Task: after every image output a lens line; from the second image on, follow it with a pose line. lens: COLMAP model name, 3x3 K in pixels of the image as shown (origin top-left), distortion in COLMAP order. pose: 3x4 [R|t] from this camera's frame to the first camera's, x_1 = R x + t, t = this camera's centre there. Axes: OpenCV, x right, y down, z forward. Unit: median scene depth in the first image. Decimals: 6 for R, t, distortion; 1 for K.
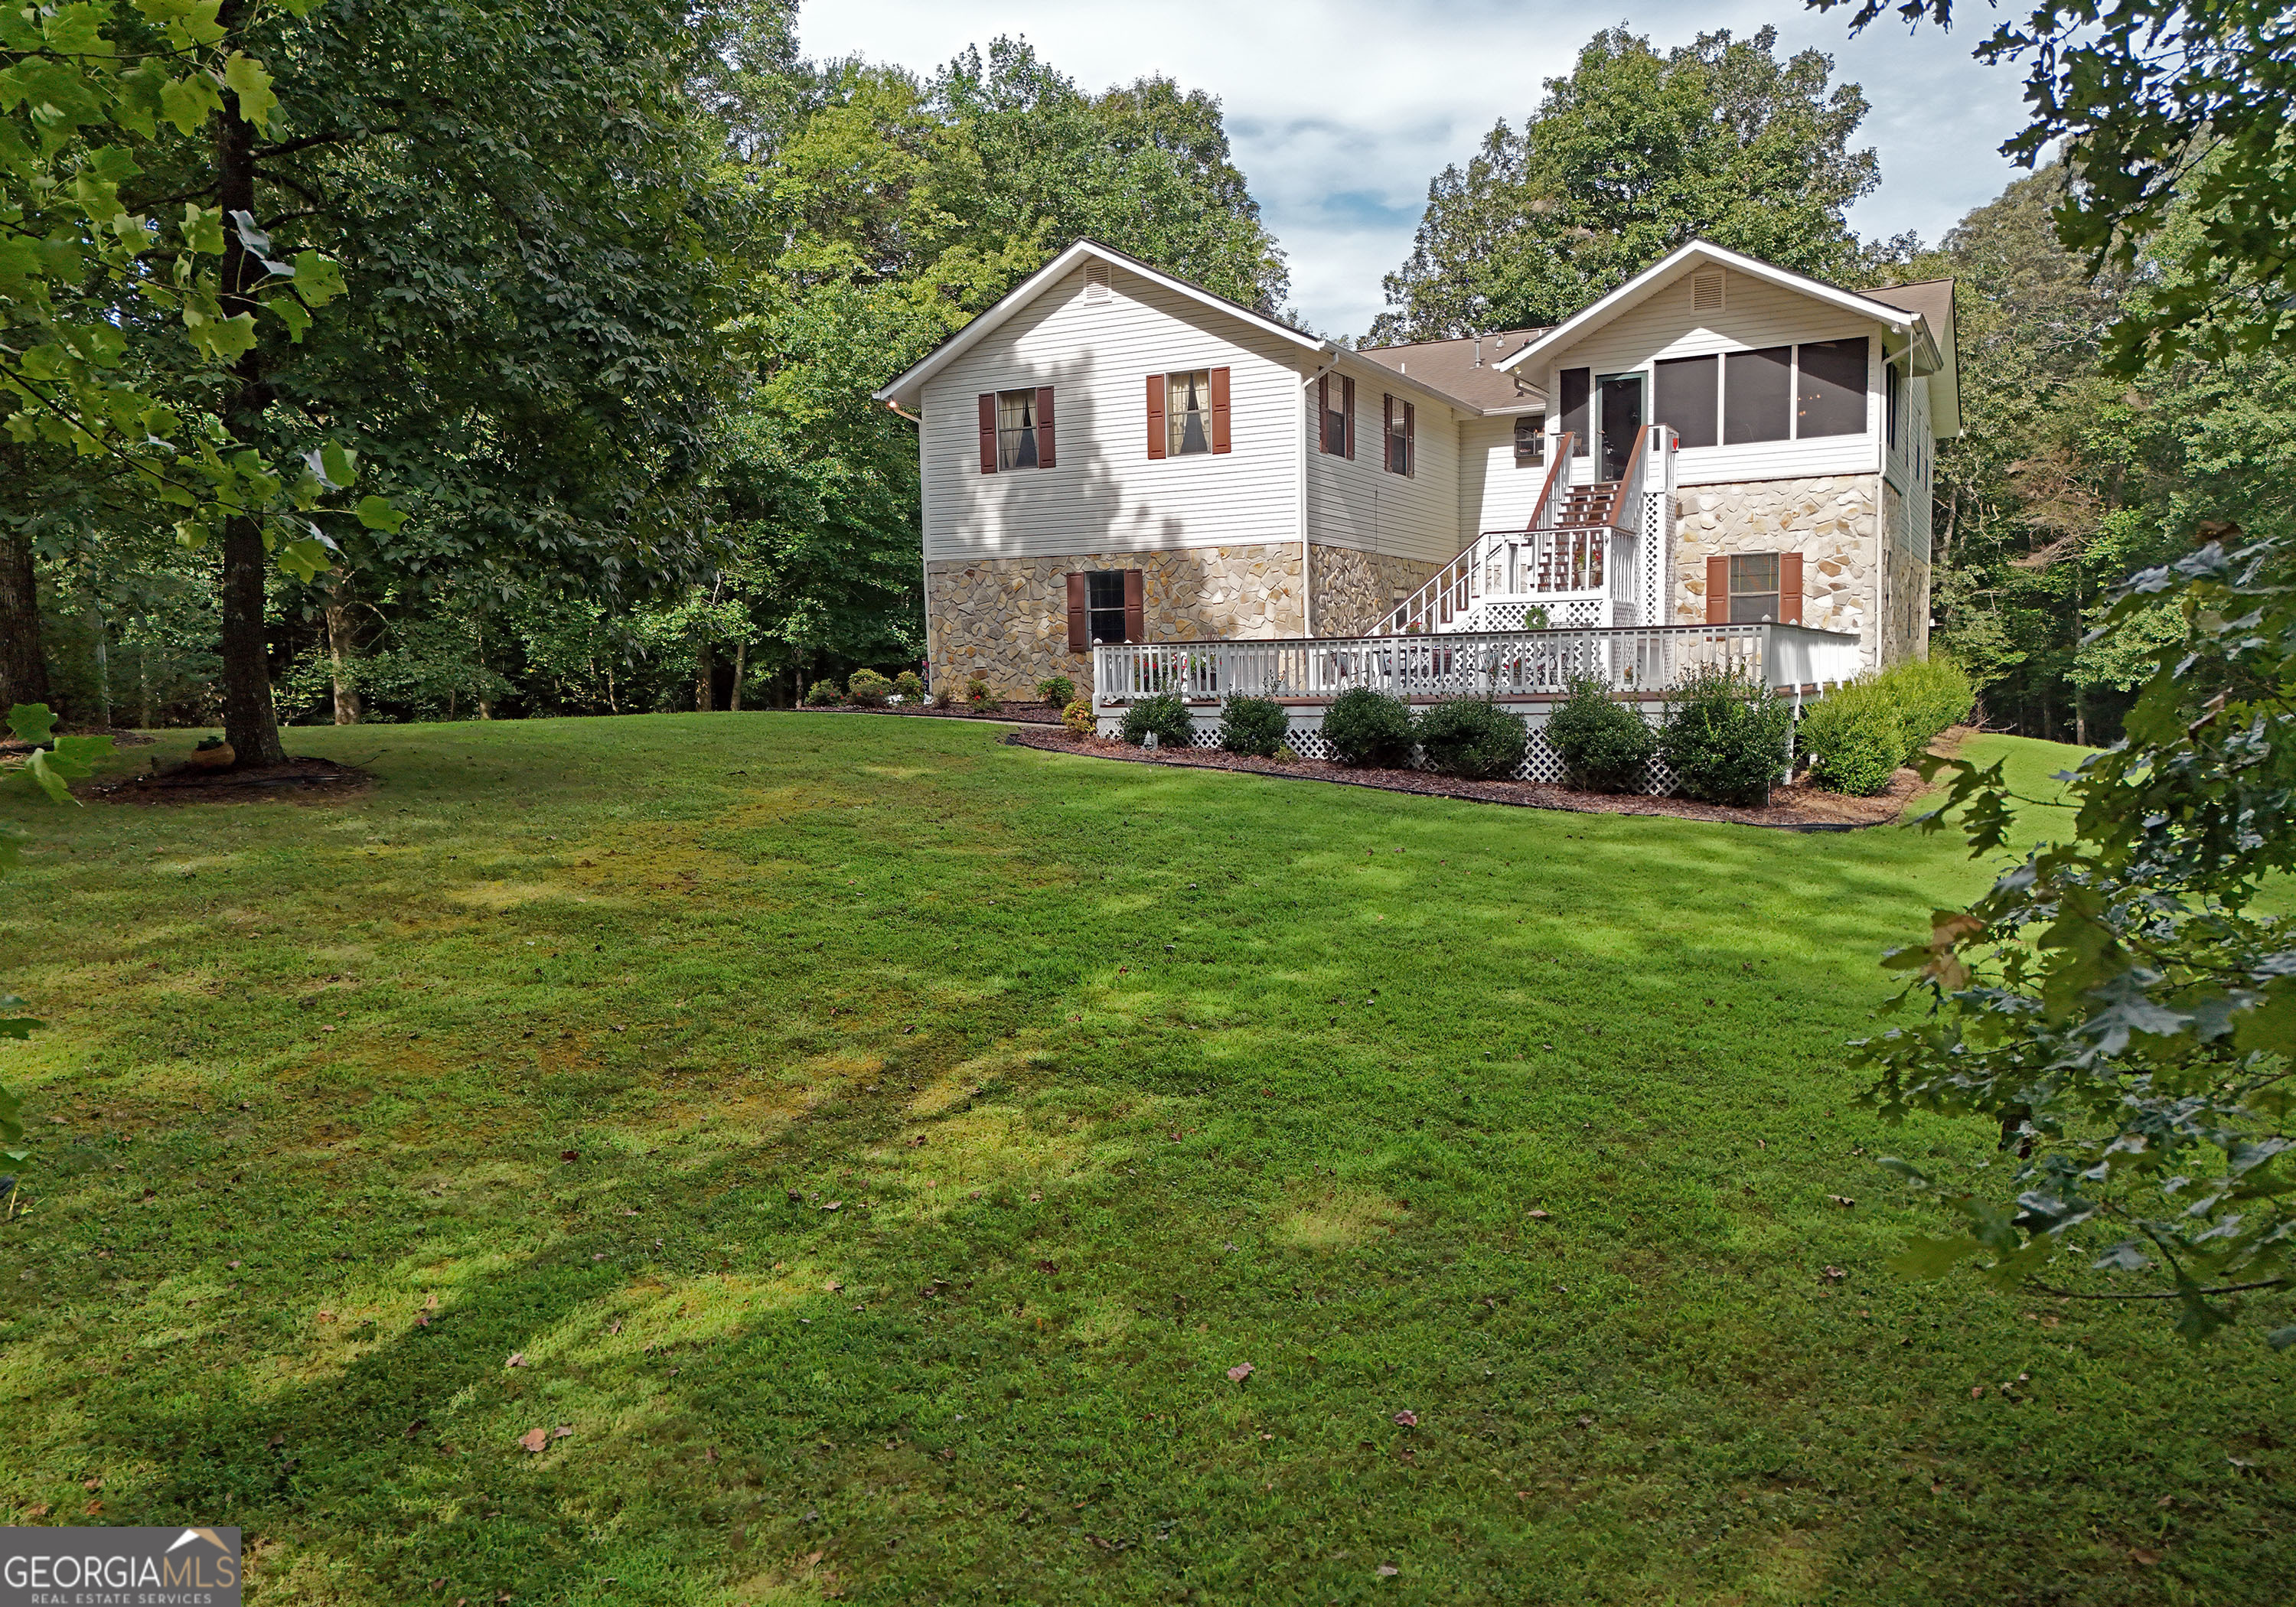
lens RADIAL K [[1684.0, 0, 1154.0], [0, 1684.0, 799.3], [0, 0, 1]] dist [0.082056, -0.080884]
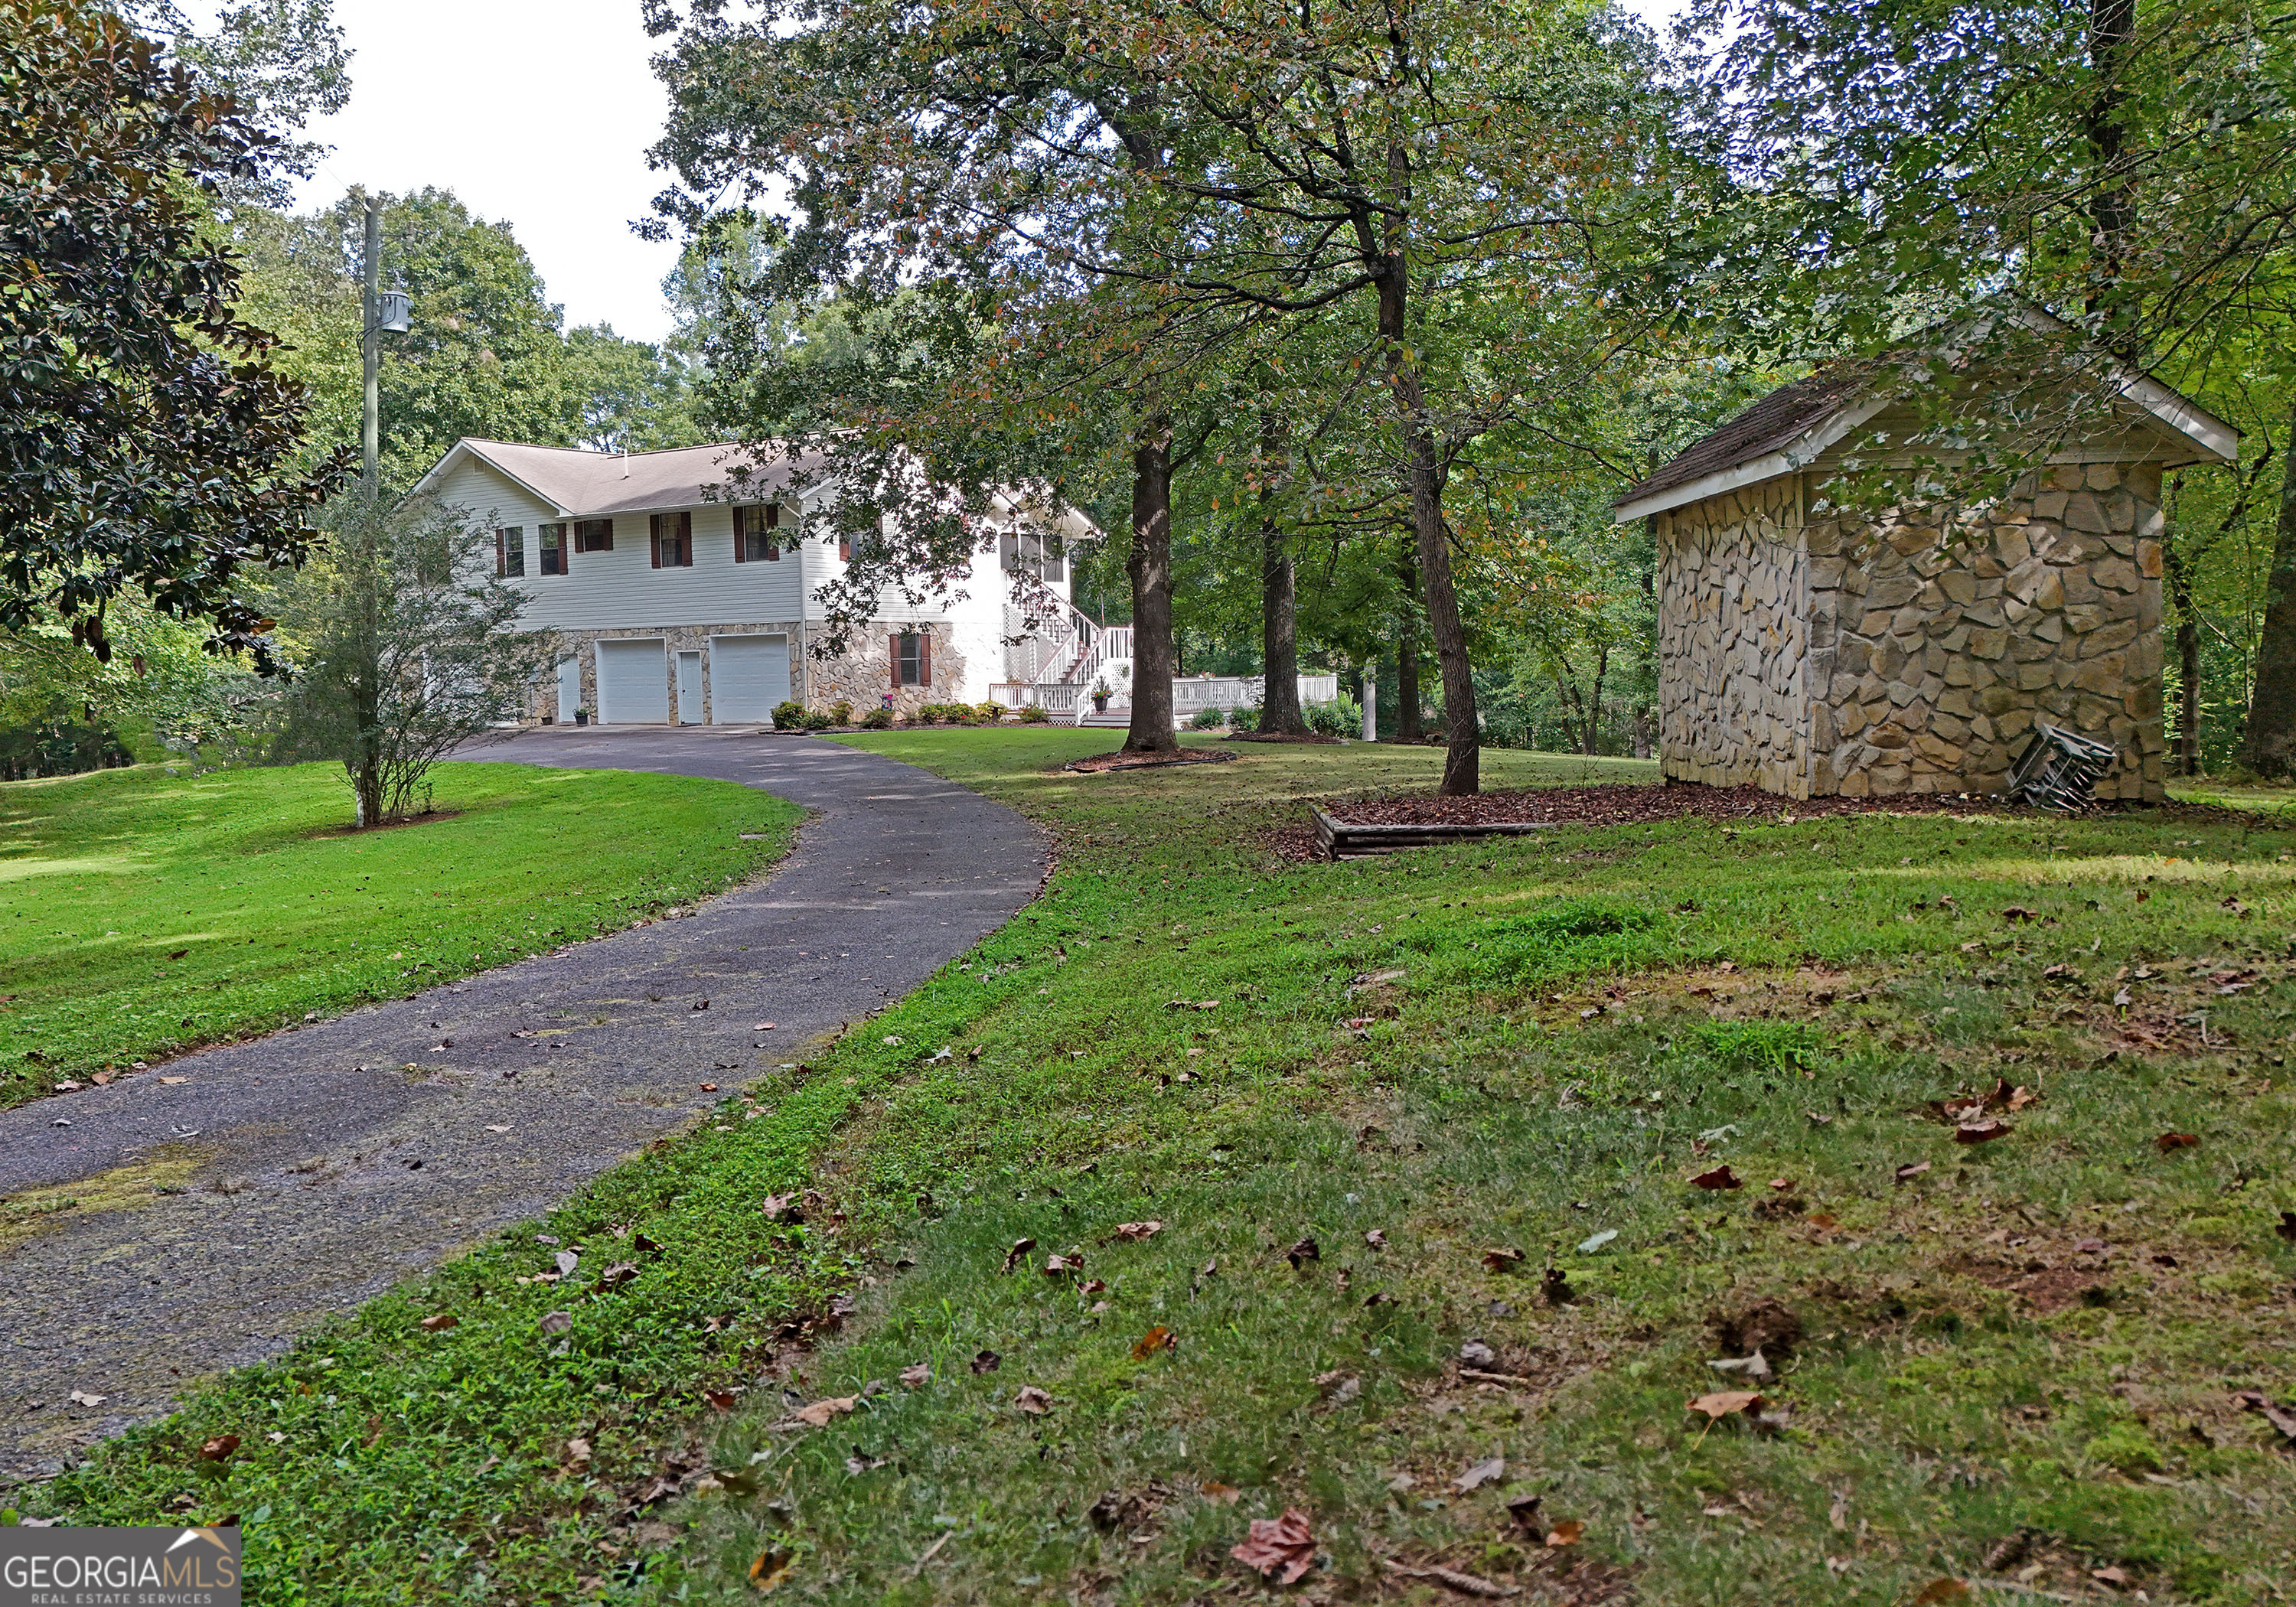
lens RADIAL K [[1684.0, 0, 1131.9], [0, 1684.0, 754.5], [0, 0, 1]] dist [0.082056, -0.080884]
pose [[0.128400, -0.040795, 0.990883, -1.508874], [0.089670, 0.995538, 0.029367, -0.054507], [-0.987660, 0.085082, 0.131485, 0.613438]]
